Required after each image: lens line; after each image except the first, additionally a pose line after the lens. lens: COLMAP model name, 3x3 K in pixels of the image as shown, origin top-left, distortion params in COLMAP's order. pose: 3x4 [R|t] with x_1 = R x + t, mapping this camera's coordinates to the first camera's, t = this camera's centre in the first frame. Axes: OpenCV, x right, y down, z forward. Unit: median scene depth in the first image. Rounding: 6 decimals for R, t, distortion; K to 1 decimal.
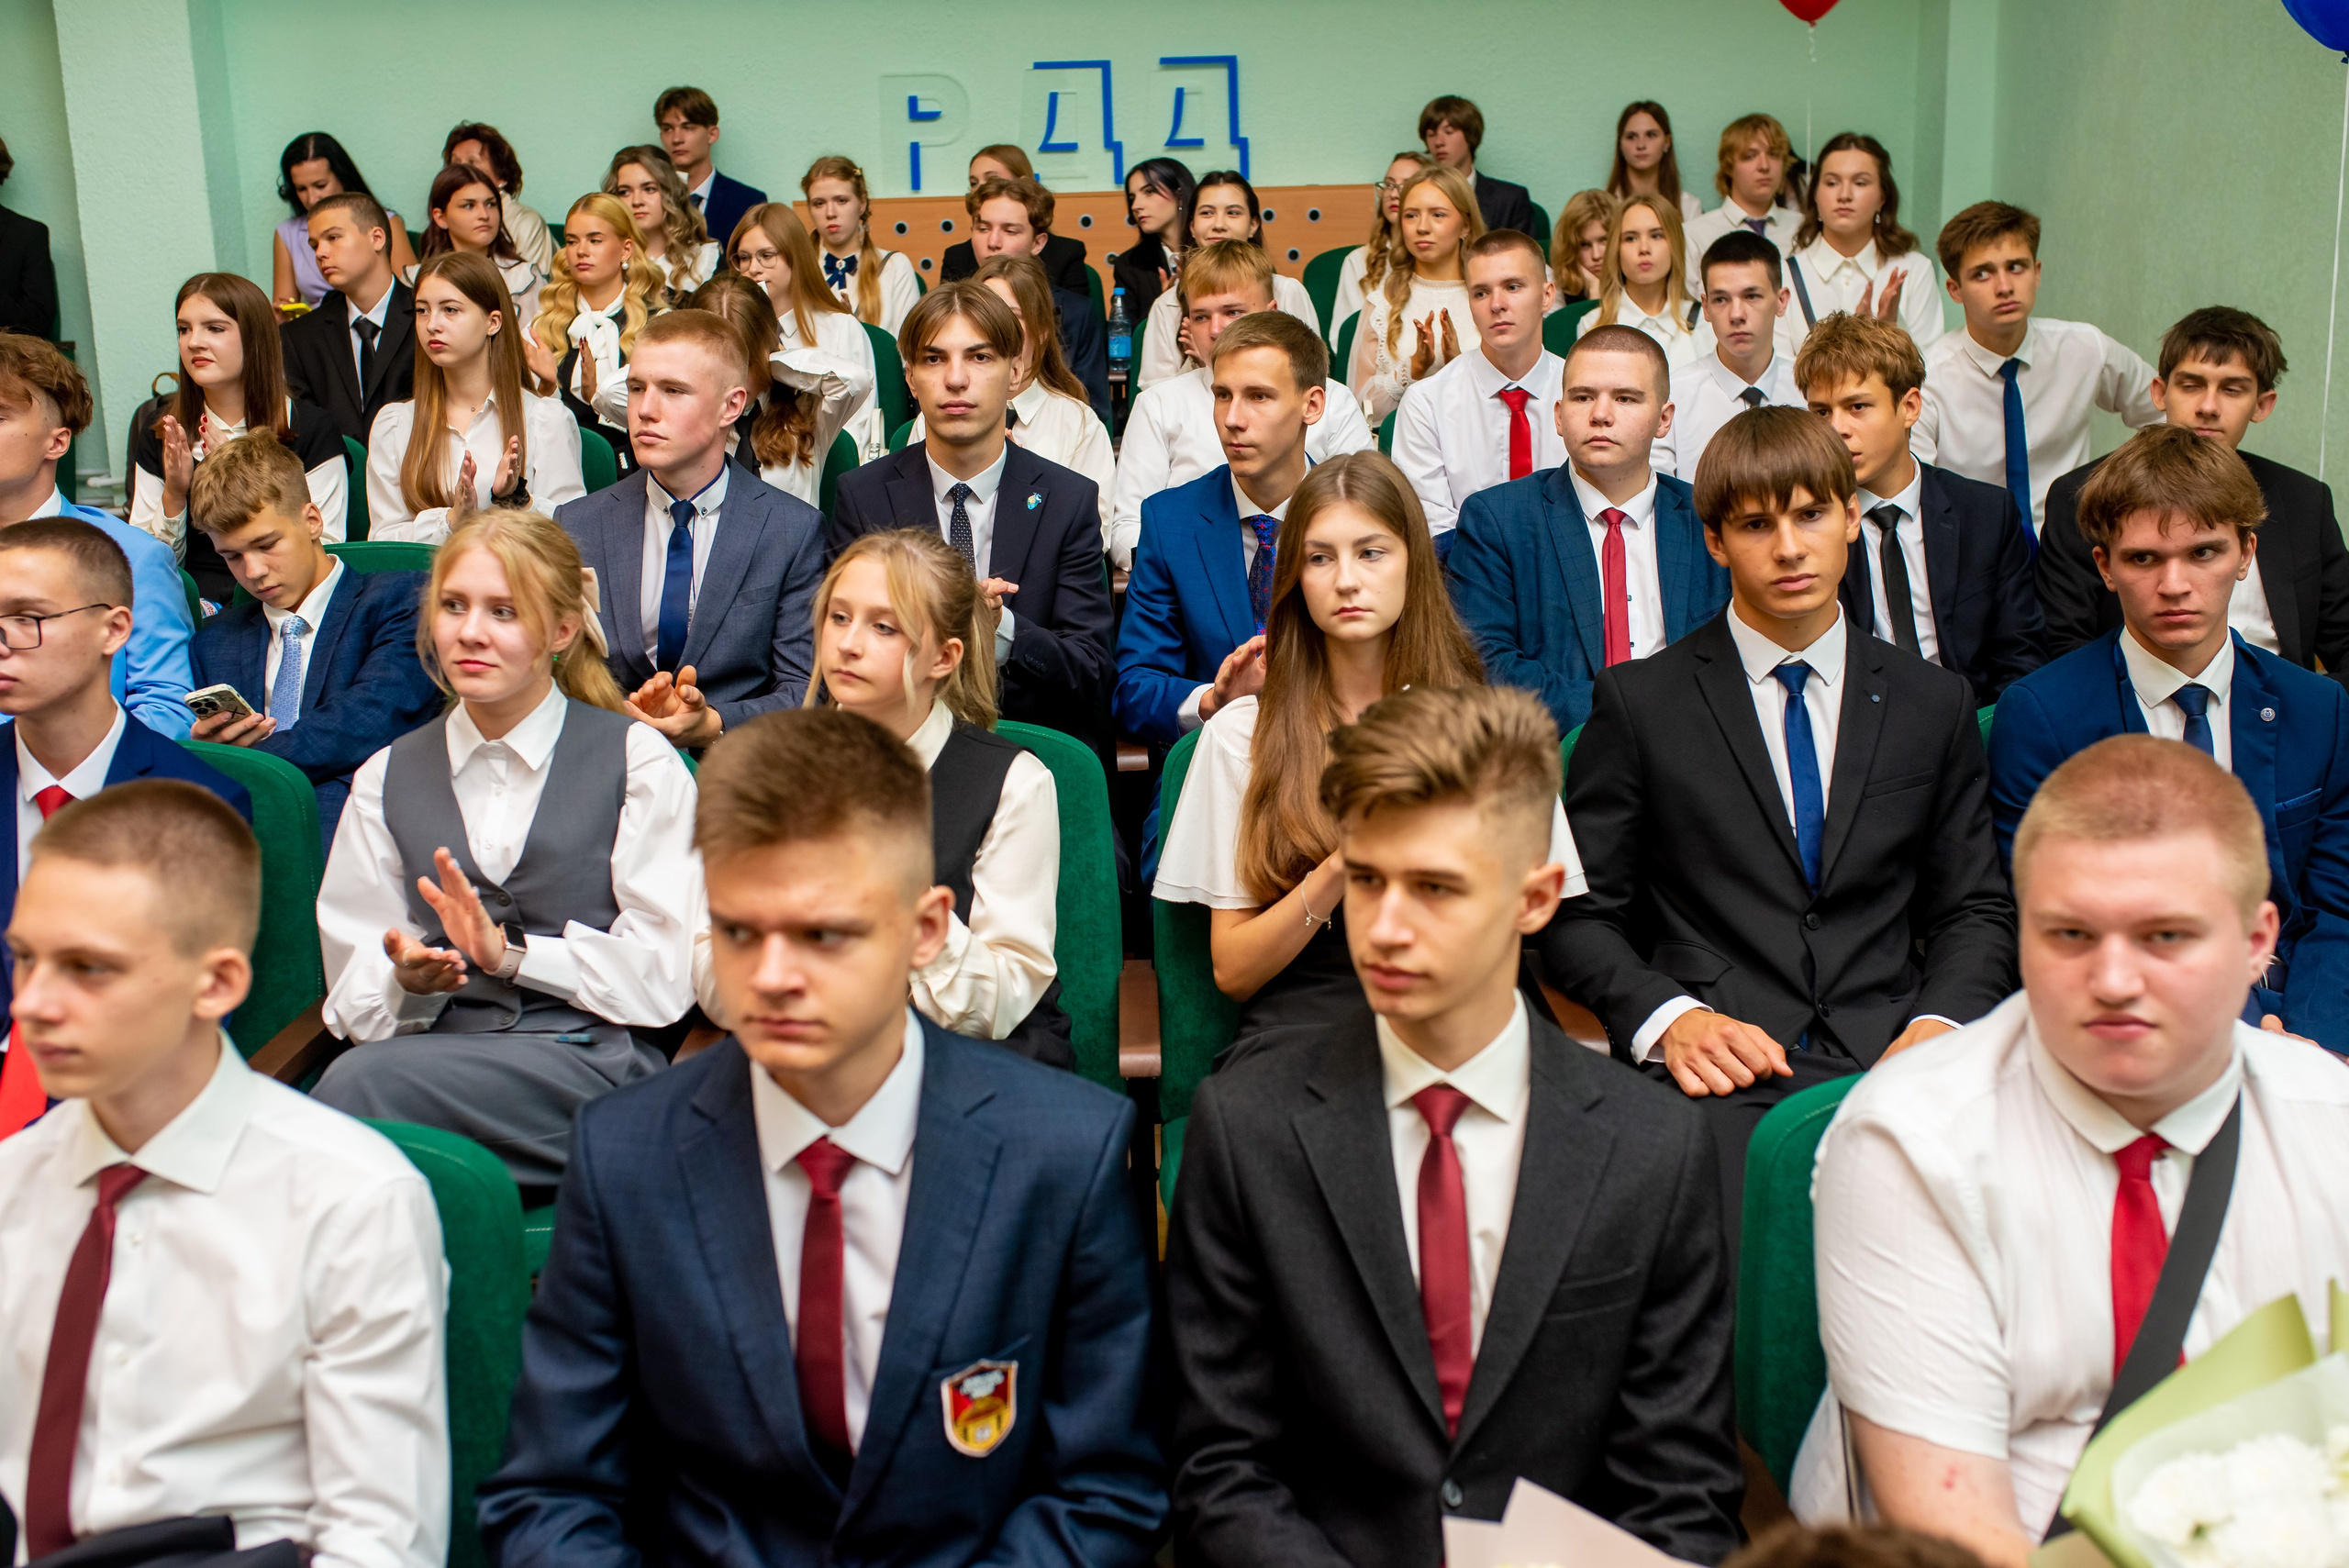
lens RADIAL K [[2427.9, 0, 1174.5], [0, 2427.9, 784.0], [0, 0, 1]] dist [-0.004919, 0.011505]
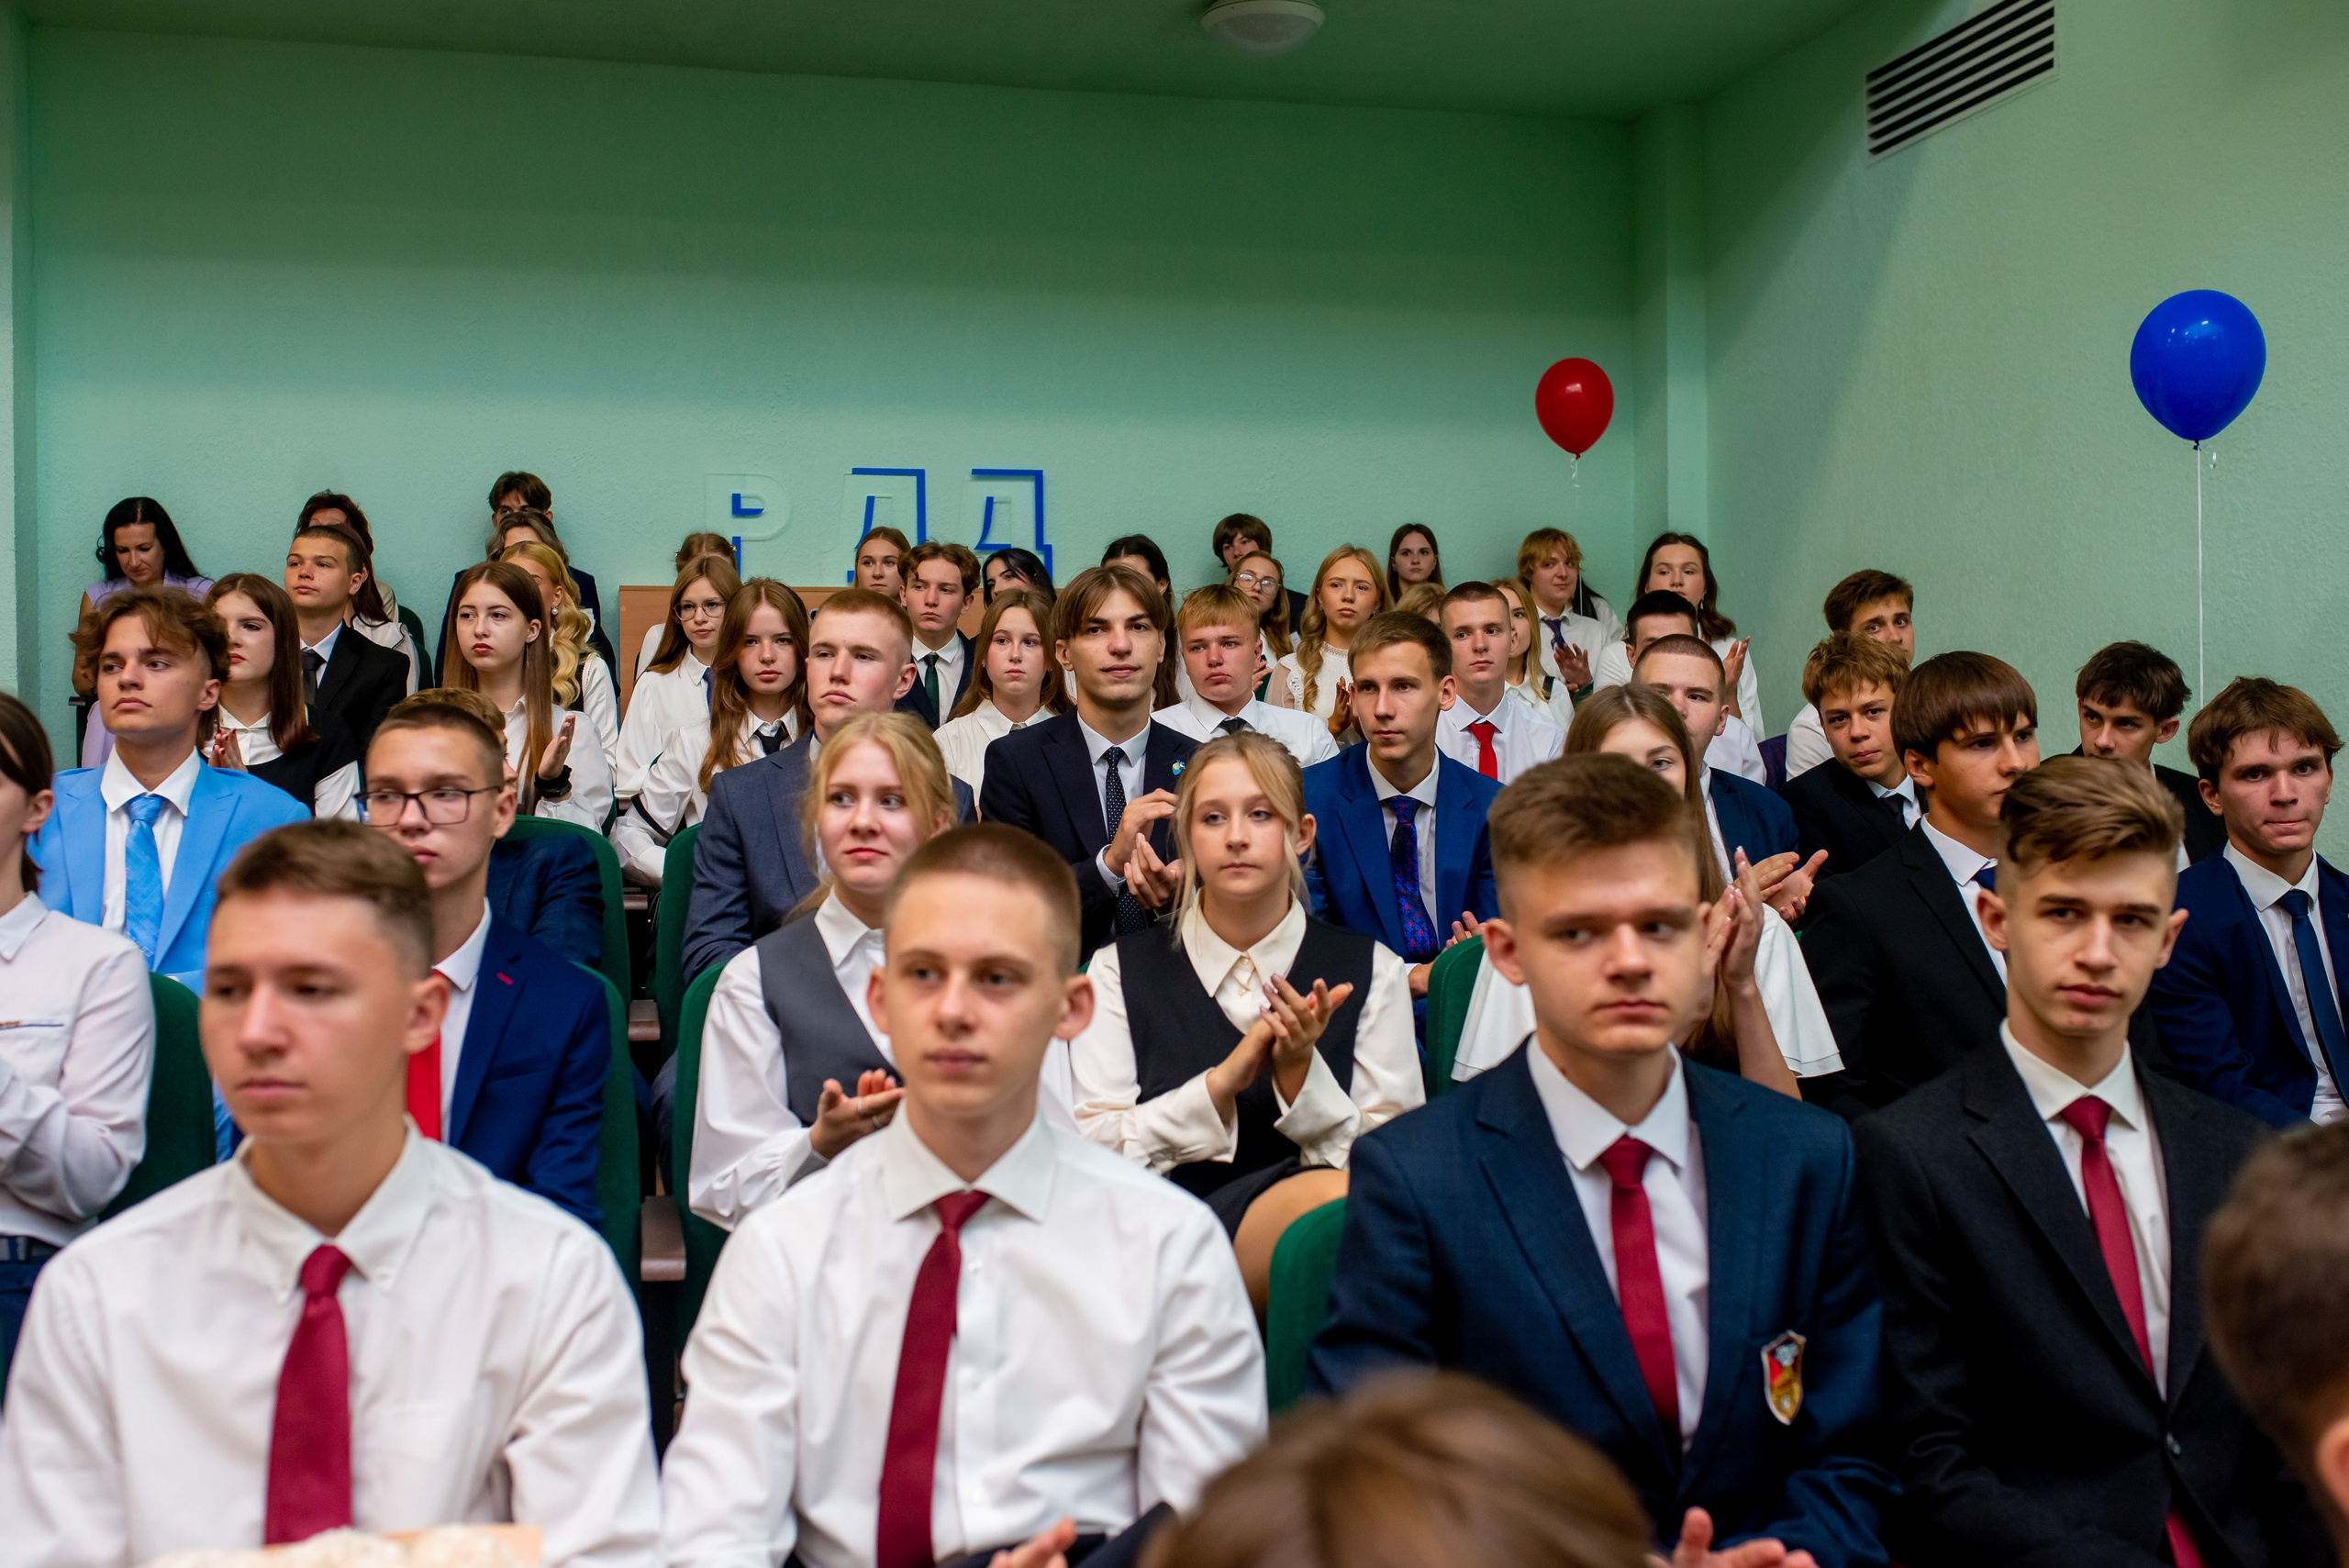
lens RADIAL K [[2533.2, 0, 1174.5], [0, 2533.2, 784.0], [0, 0, 1]] dist [-0.013193, -0.015162]
pose [[0.967640, 0.011085, 0.252093, -0.426362], [0.045059, 0.975387, -0.215846, 0.155600], [-0.248281, 0.220220, 0.943324, -0.035450]]
